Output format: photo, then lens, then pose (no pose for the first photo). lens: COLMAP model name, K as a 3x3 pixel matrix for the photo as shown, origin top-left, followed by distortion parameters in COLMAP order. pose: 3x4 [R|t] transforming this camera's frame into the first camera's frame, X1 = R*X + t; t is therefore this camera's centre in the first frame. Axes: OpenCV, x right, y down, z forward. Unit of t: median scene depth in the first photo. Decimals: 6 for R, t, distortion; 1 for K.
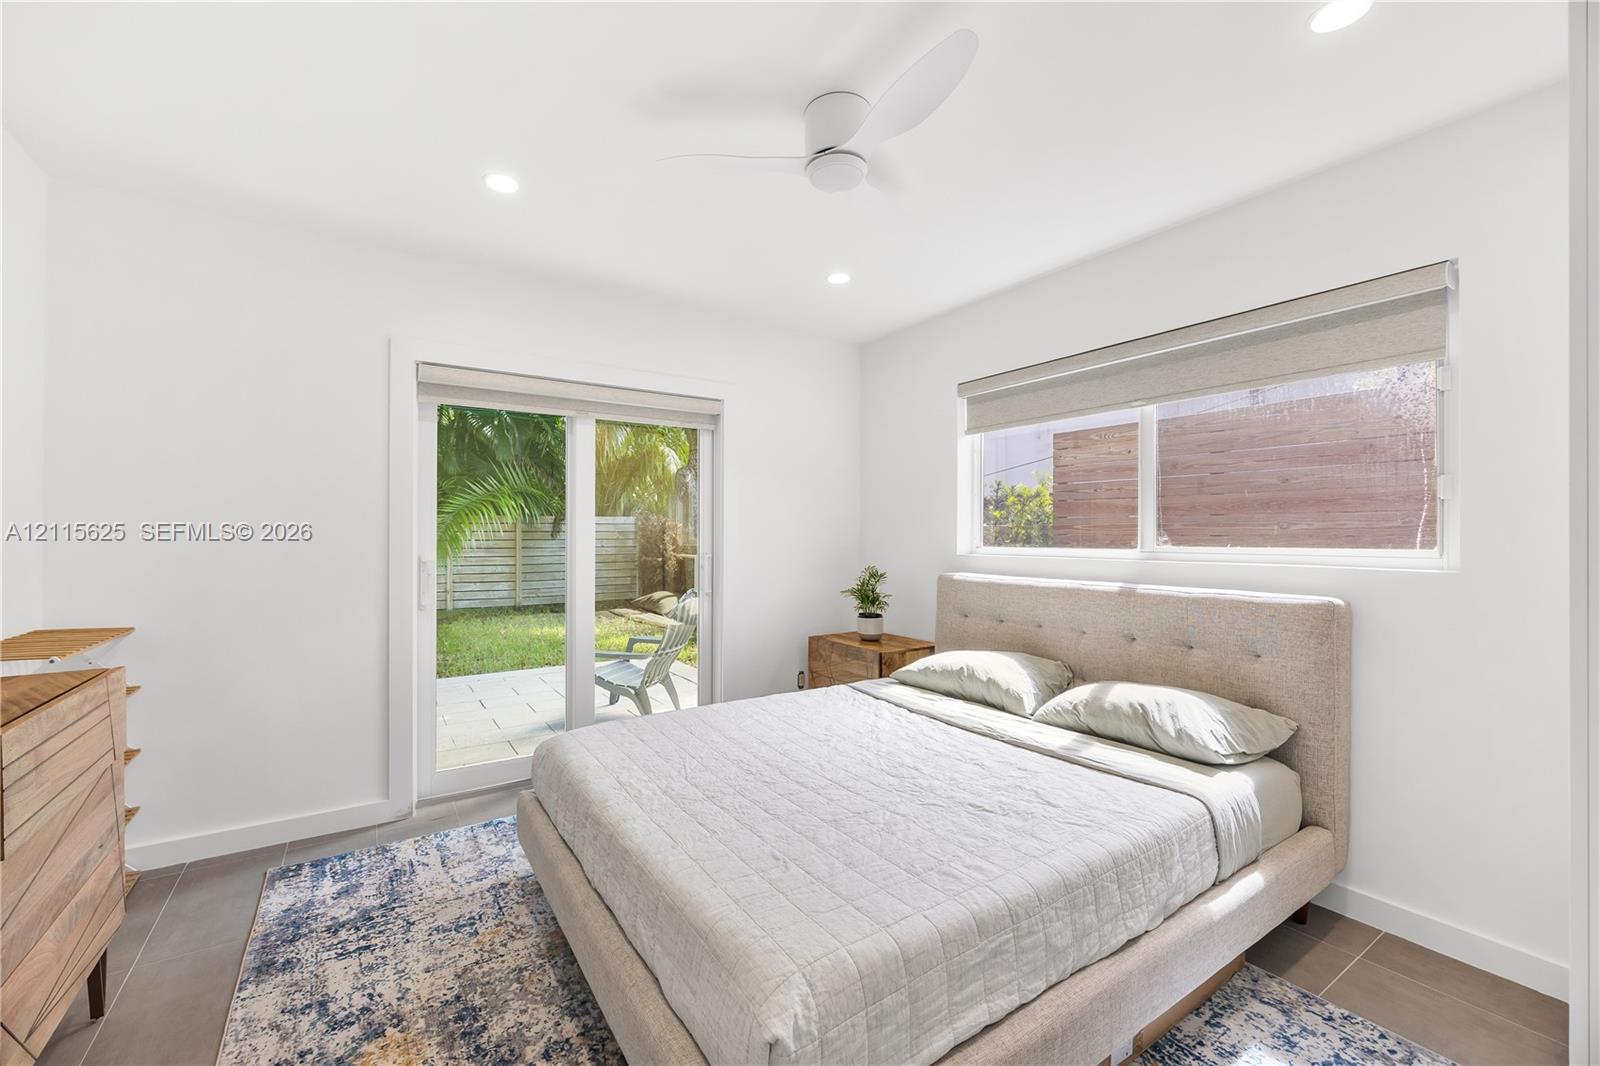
lens RADIAL K [[664.9, 0, 790.5], [0, 664.9, 536.6], [0, 0, 1]] dist [-0.003206, 0.000028]
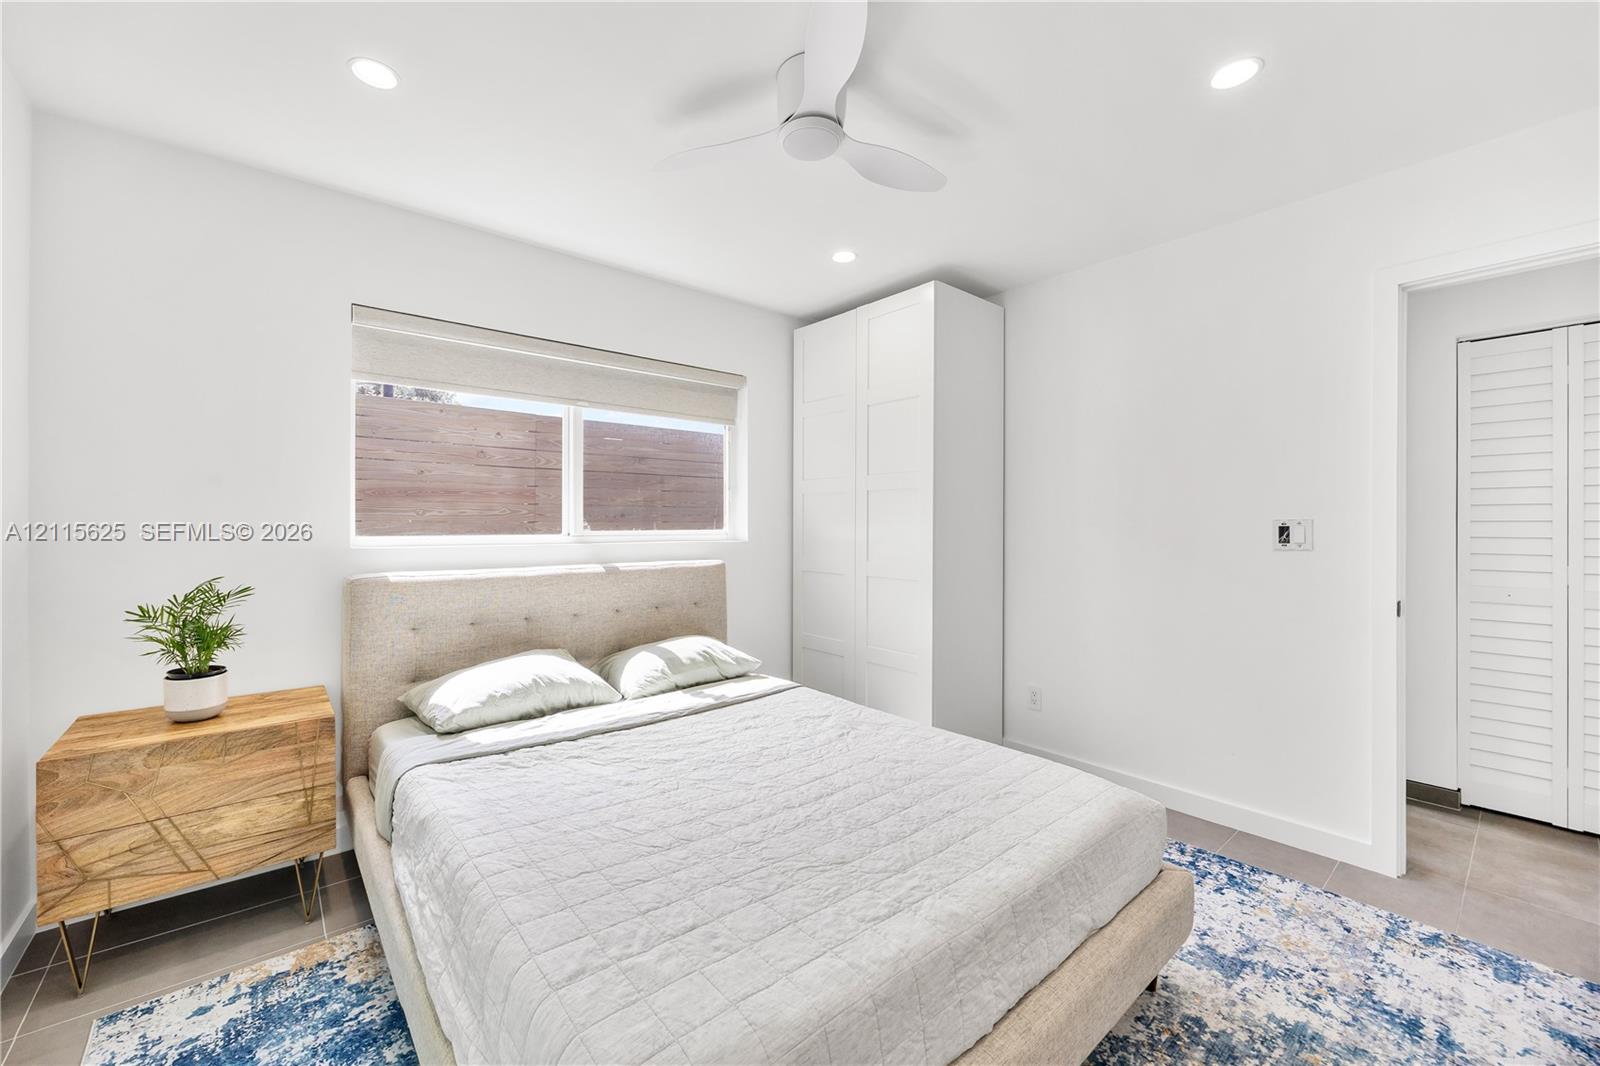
lens RADIAL K [[615.3, 0, 784.6], [0, 615.3, 525.8], [0, 0, 1]] dist [-0.002635, 0.000466]
pose [[-0.115193, -0.004946, 0.993331, -0.601721], [-0.001452, 0.999987, 0.004811, 0.000059], [-0.993342, -0.000888, -0.115199, 0.855823]]
